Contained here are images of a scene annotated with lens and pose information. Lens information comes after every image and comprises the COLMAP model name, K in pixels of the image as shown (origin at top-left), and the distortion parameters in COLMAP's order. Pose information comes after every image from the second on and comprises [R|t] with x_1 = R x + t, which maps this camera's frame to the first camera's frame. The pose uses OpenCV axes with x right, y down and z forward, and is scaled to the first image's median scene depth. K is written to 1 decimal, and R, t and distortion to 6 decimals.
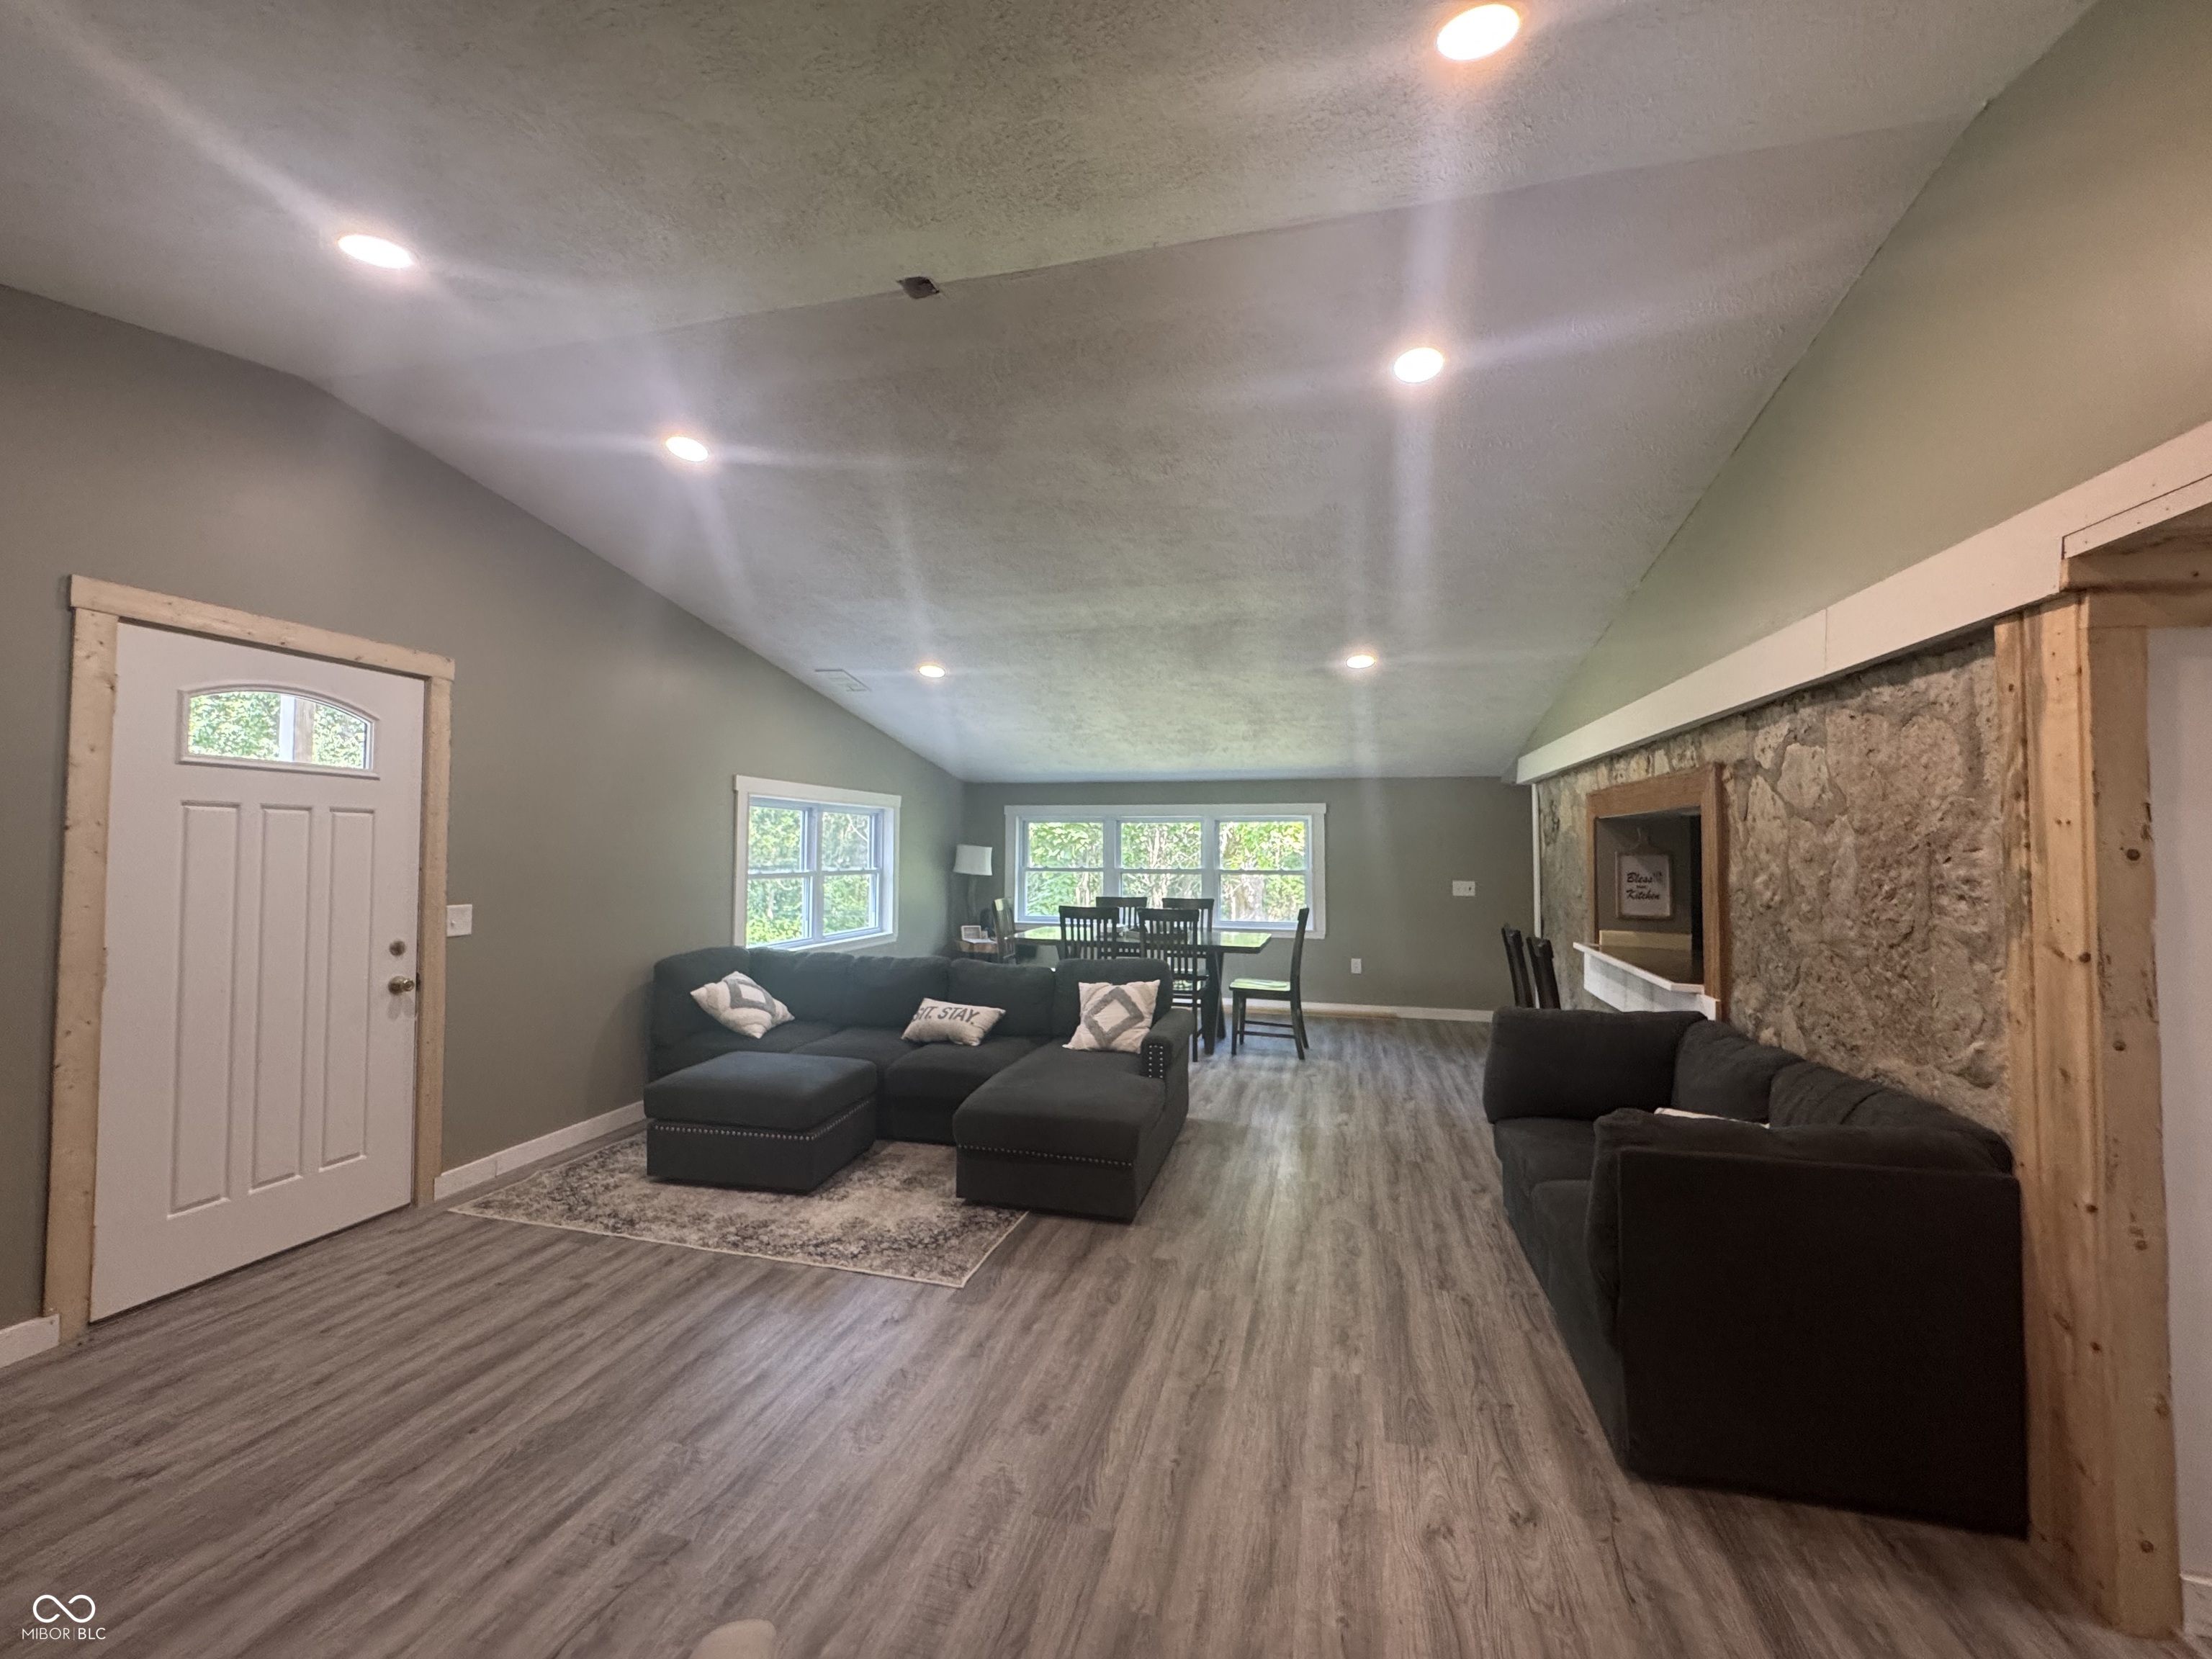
lens RADIAL K [[894.1, 0, 1104.4], [0, 894.1, 827.5], [0, 0, 1]] dist [-0.001873, 0.000058]
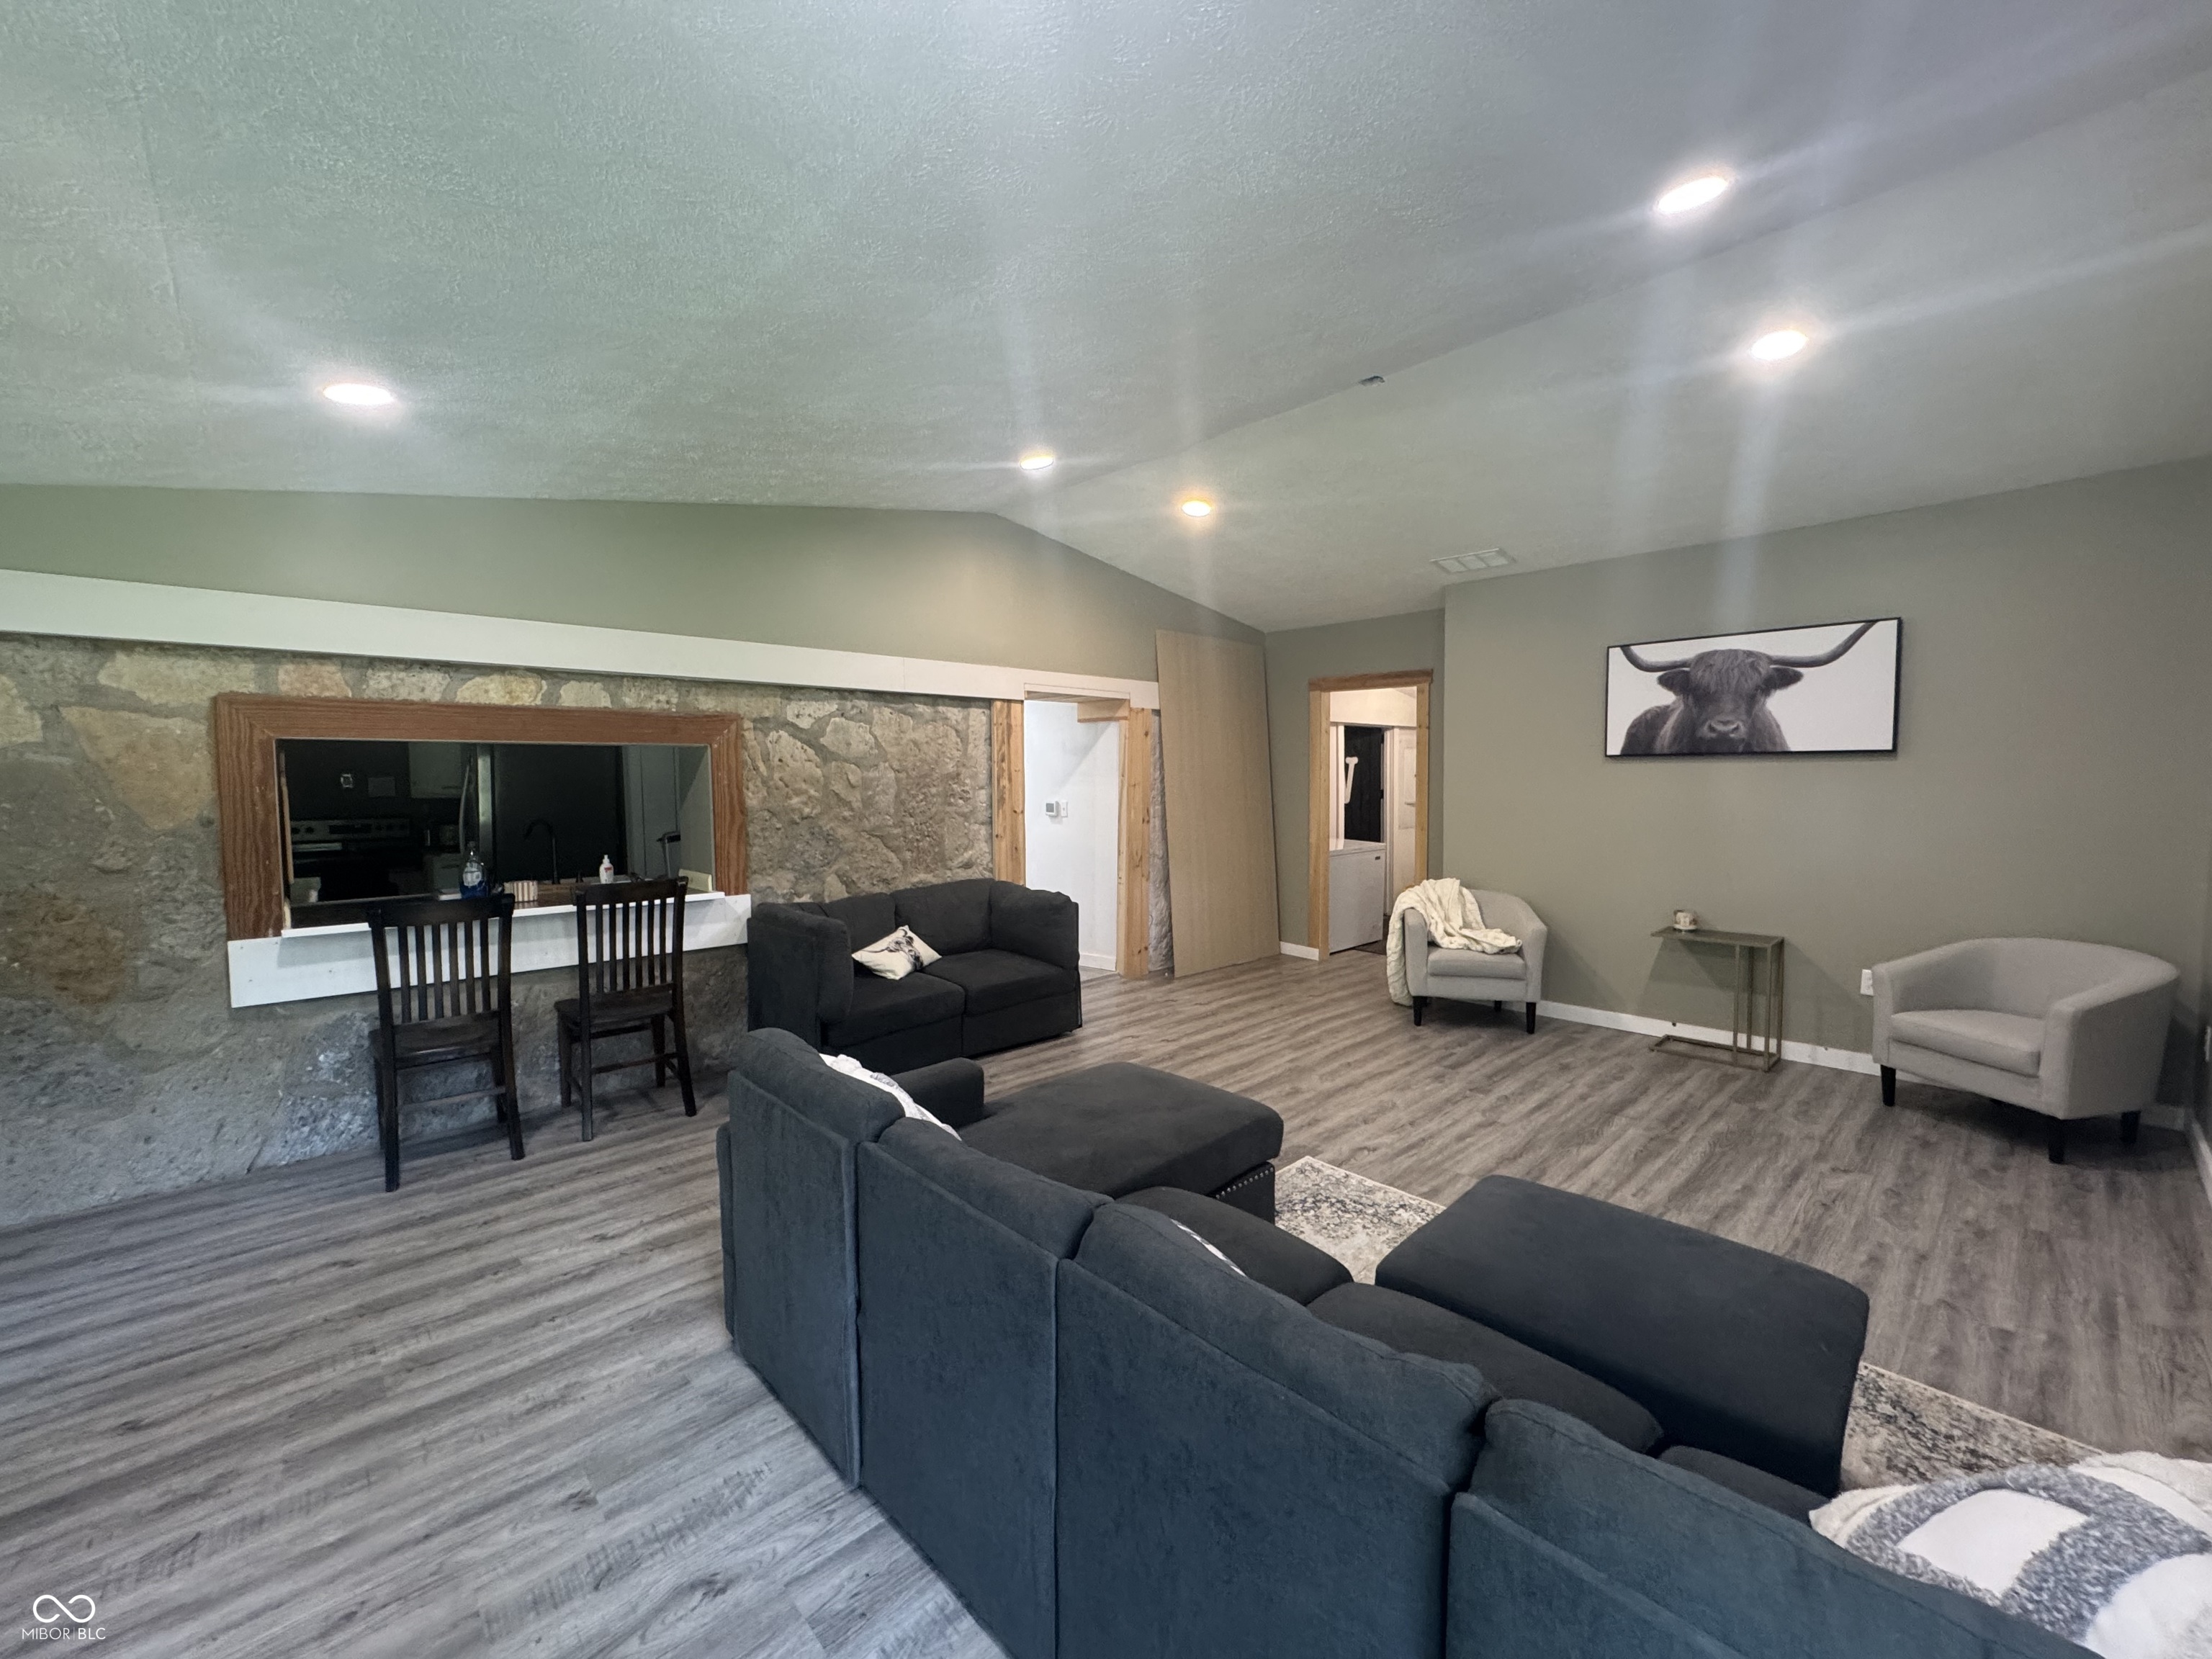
lens RADIAL K [[894.1, 0, 1104.4], [0, 894.1, 827.5], [0, 0, 1]] dist [-0.001873, 0.000058]
pose [[-0.845313, -0.033630, 0.533213, -0.489506], [-0.013433, 0.999039, 0.041713, 0.031876], [-0.534103, 0.028098, -0.844952, 1.904031]]
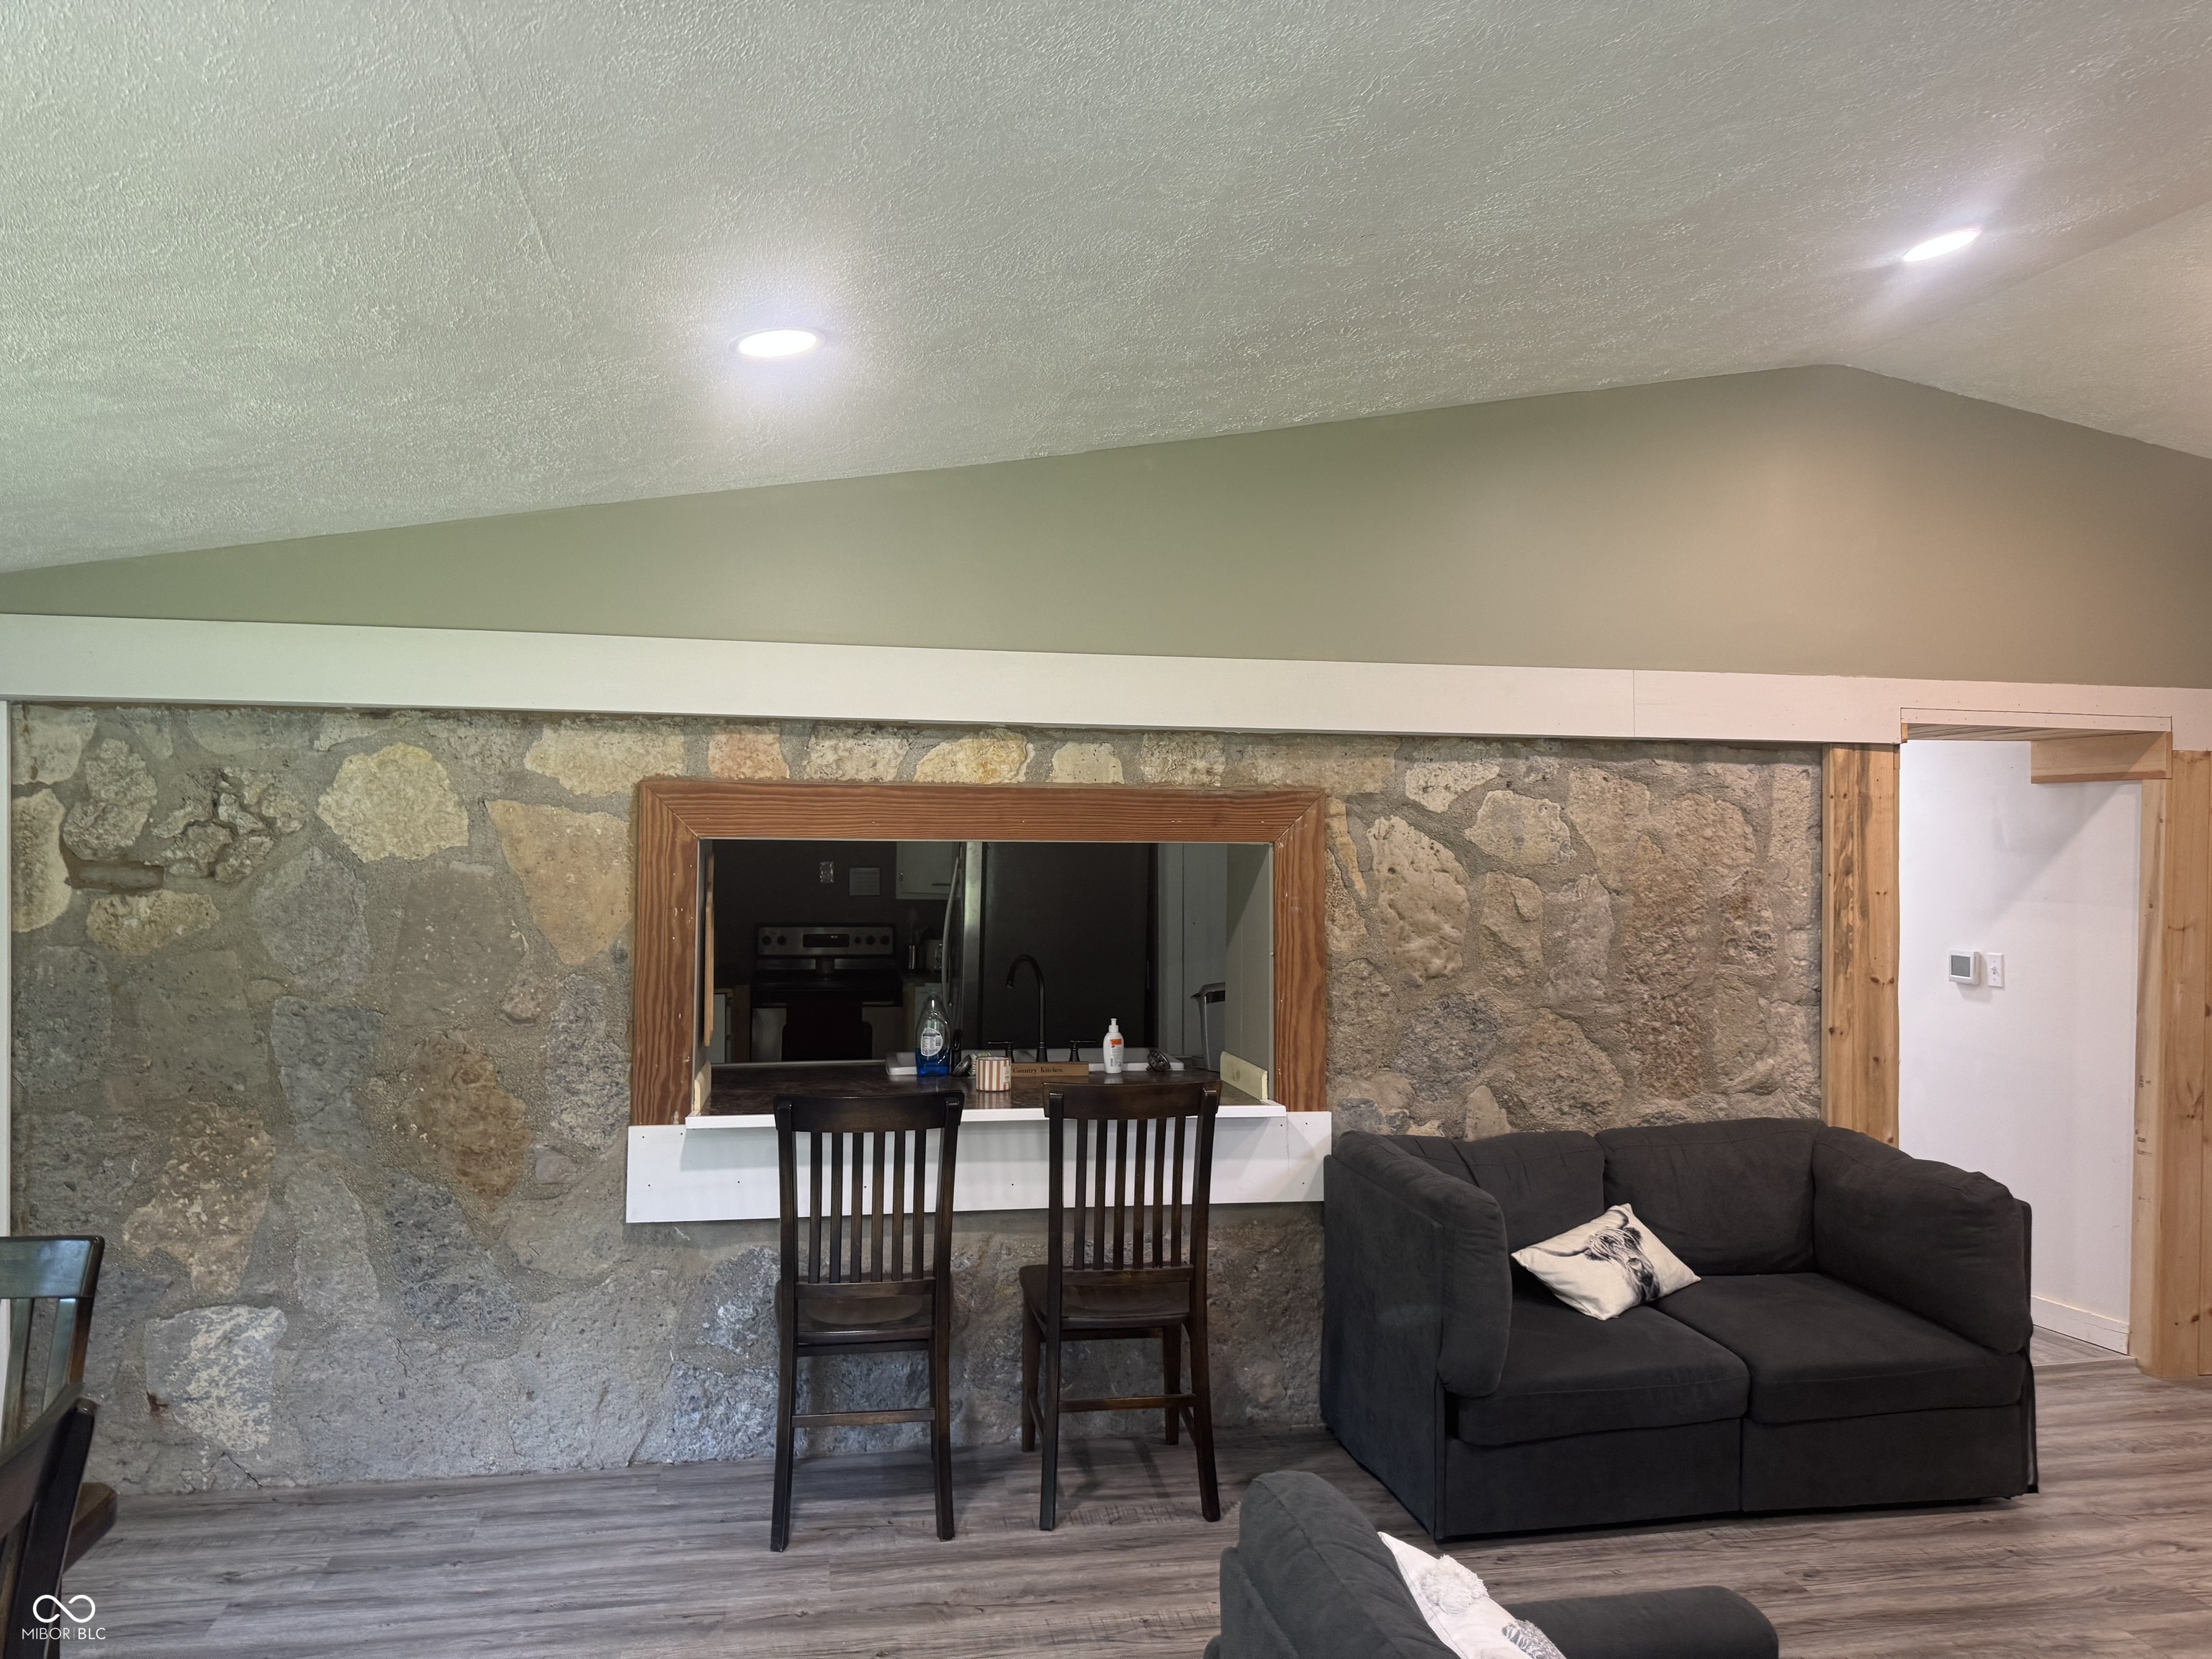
lens RADIAL K [[1542.2, 0, 1101.3], [0, 1542.2, 823.9], [0, 0, 1]] dist [0.125944, -0.185478]
pose [[-0.427354, 0.000605, 0.904084, -0.410045], [-0.033786, 0.999291, -0.016639, -0.018246], [-0.903453, -0.037656, -0.427031, 1.785555]]
